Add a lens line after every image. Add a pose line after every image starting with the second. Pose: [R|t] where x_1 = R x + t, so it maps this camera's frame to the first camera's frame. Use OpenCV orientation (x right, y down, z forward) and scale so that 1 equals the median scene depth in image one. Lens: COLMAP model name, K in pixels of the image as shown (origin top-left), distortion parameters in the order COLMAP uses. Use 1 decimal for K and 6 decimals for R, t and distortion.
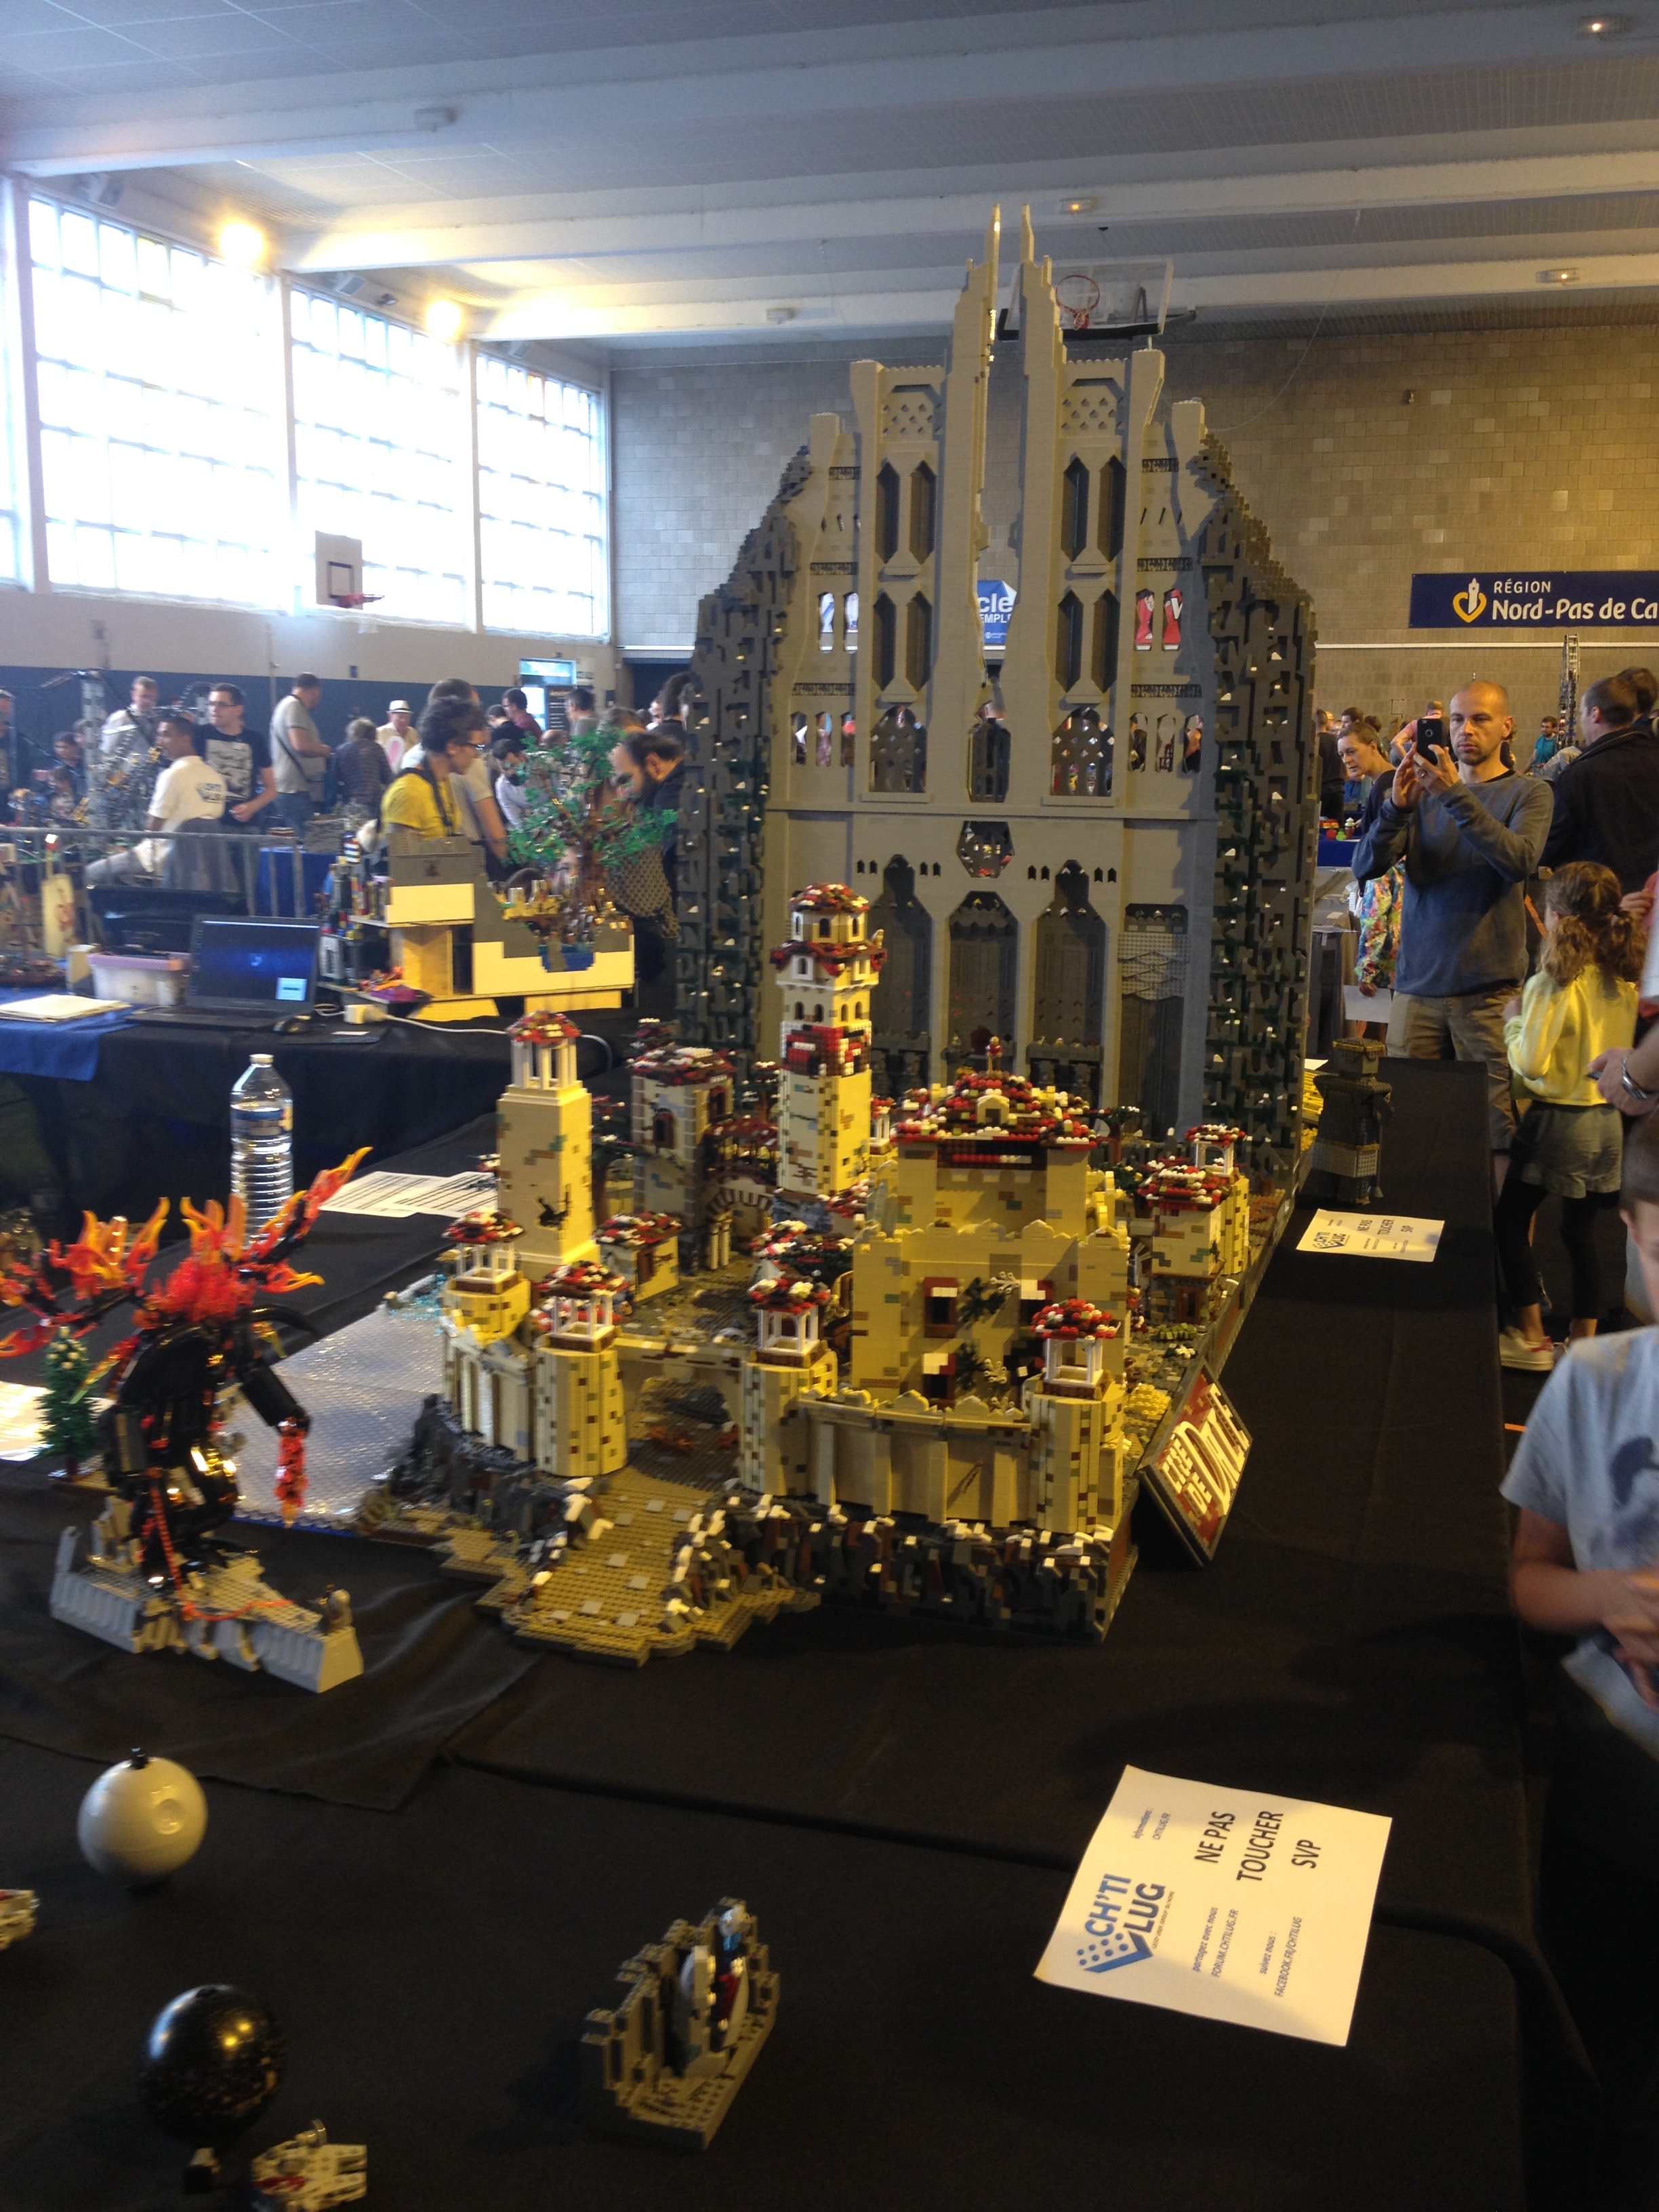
lens RADIAL K [[2111.3, 0, 829.5], [0, 2111.3, 1106.0], [0, 0, 1]] dist [0.114522, -0.259083]
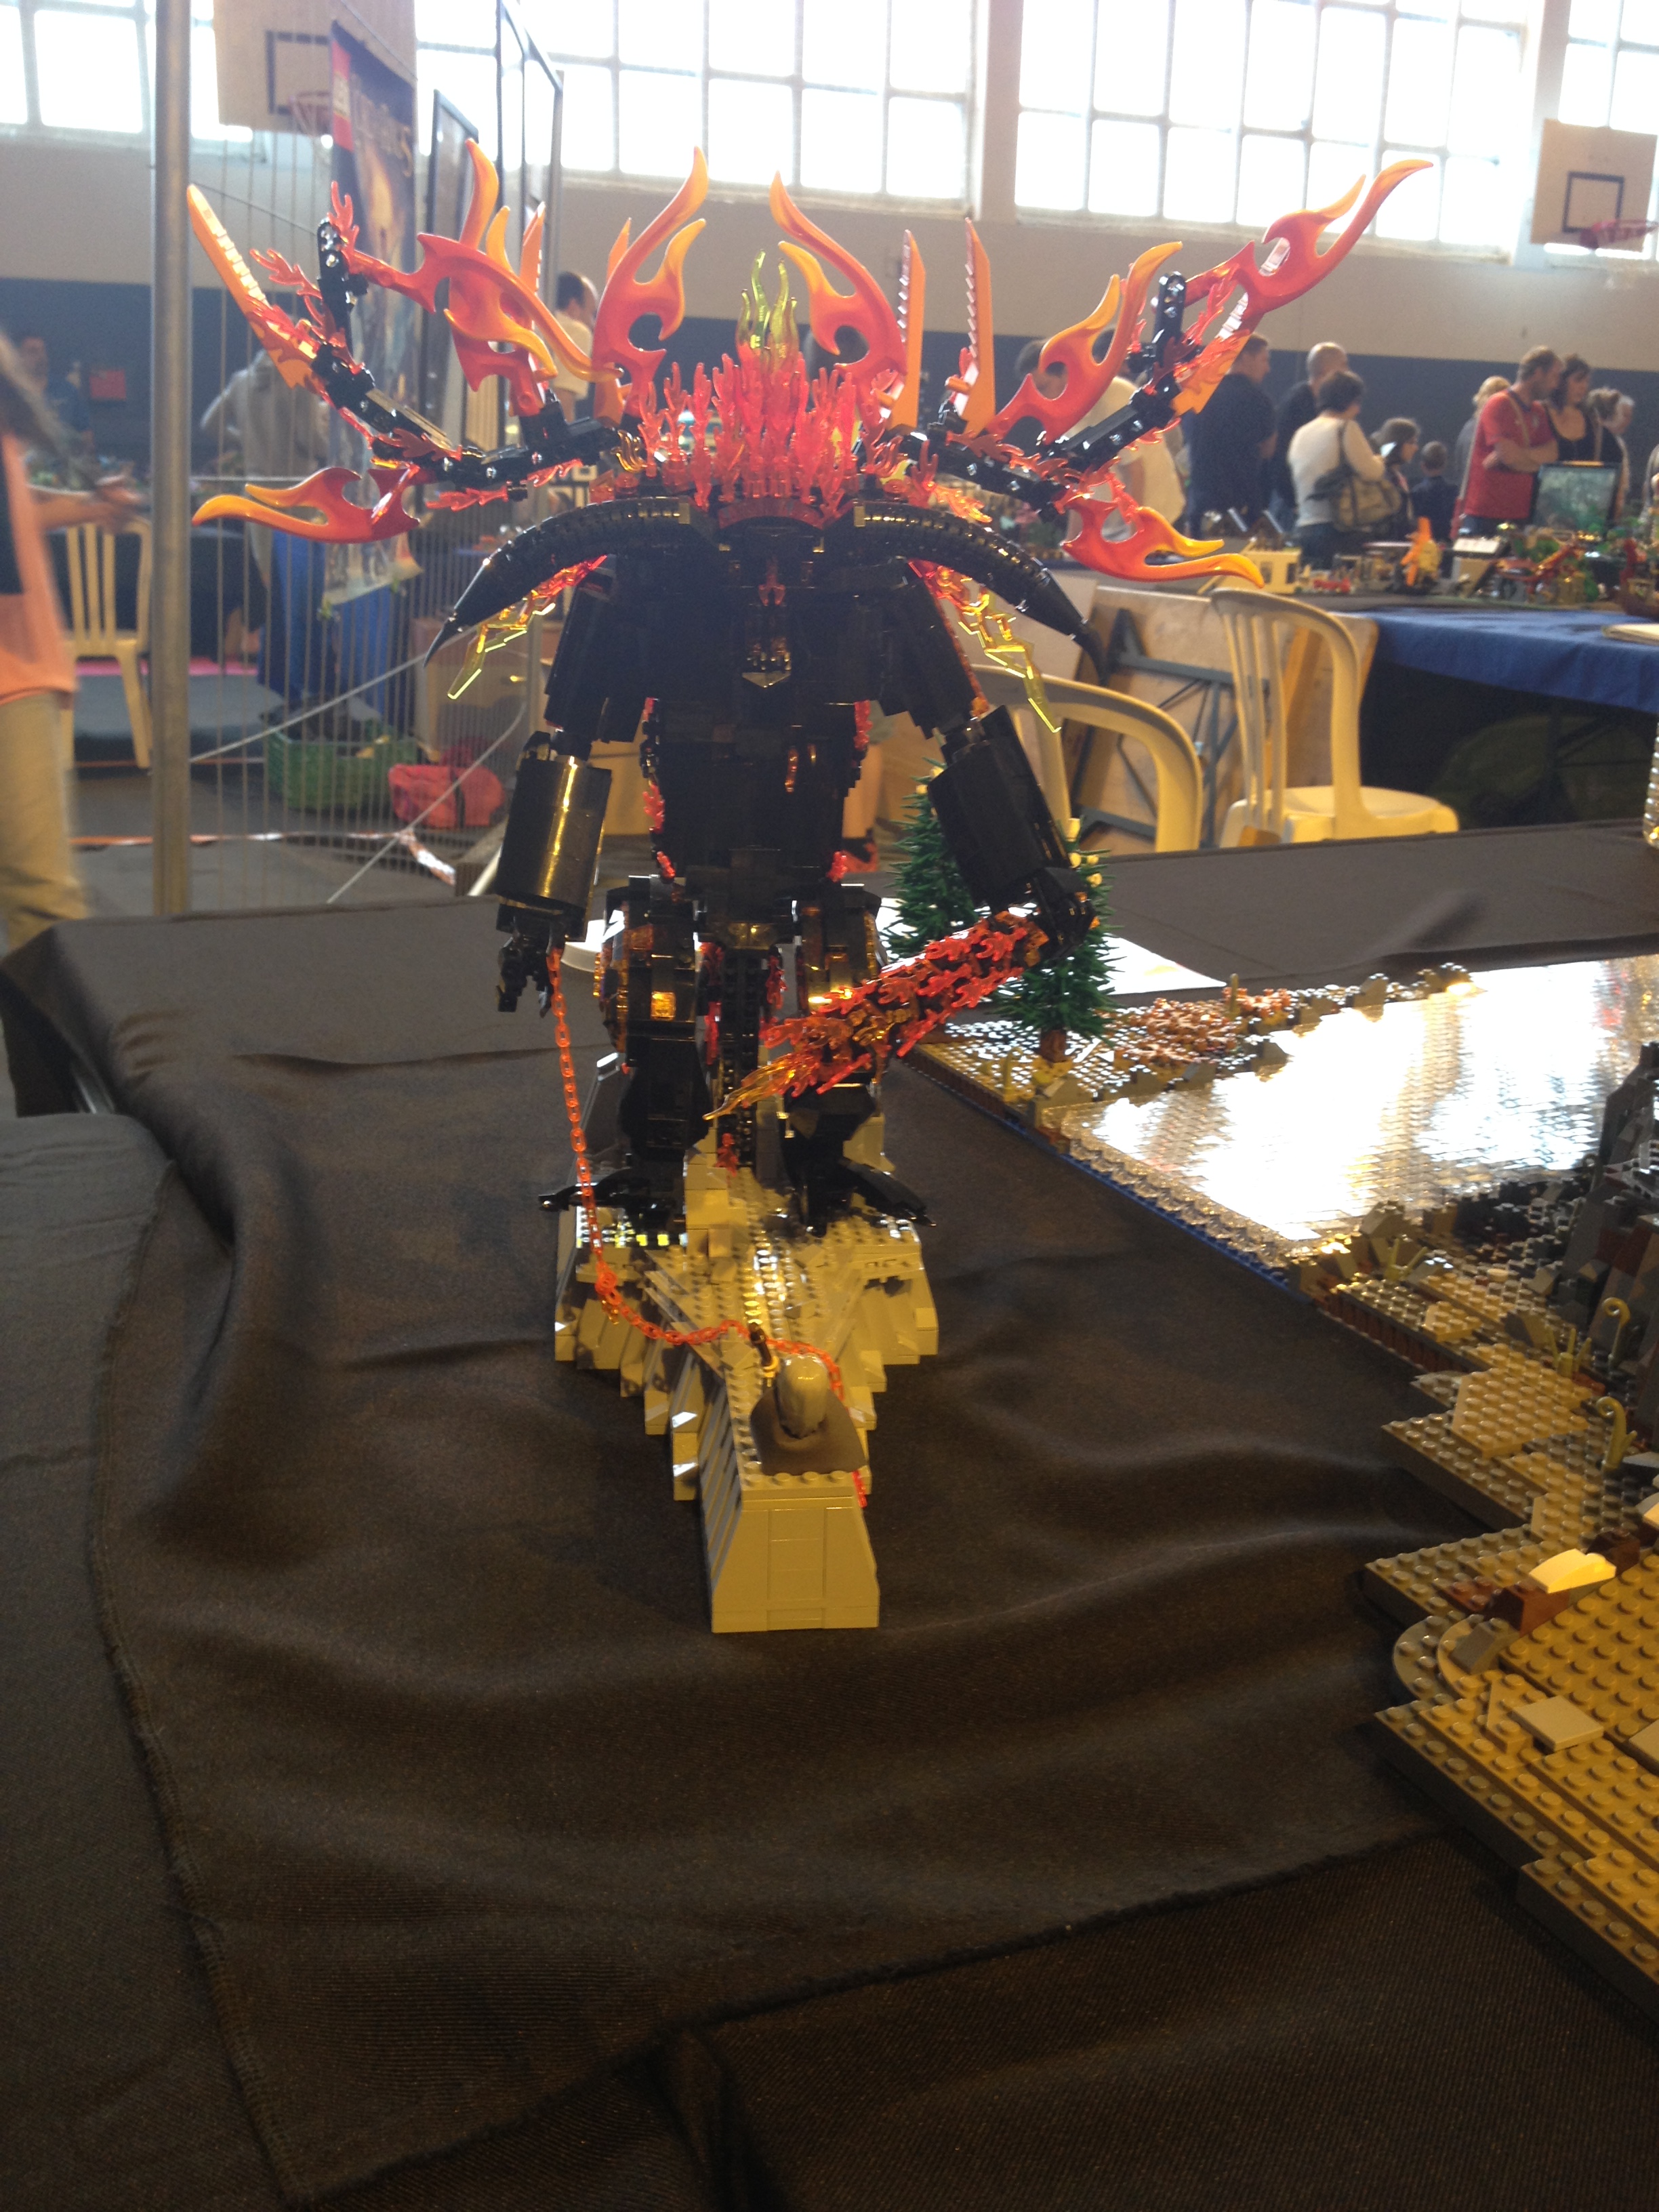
lens RADIAL K [[2111.3, 0, 829.5], [0, 2111.3, 1106.0], [0, 0, 1]] dist [0.114522, -0.259083]
pose [[0.667144, 0.224109, -0.710418, -0.010393], [-0.156541, 0.974555, 0.160428, 0.130415], [0.728295, 0.004181, 0.685251, 0.731951]]
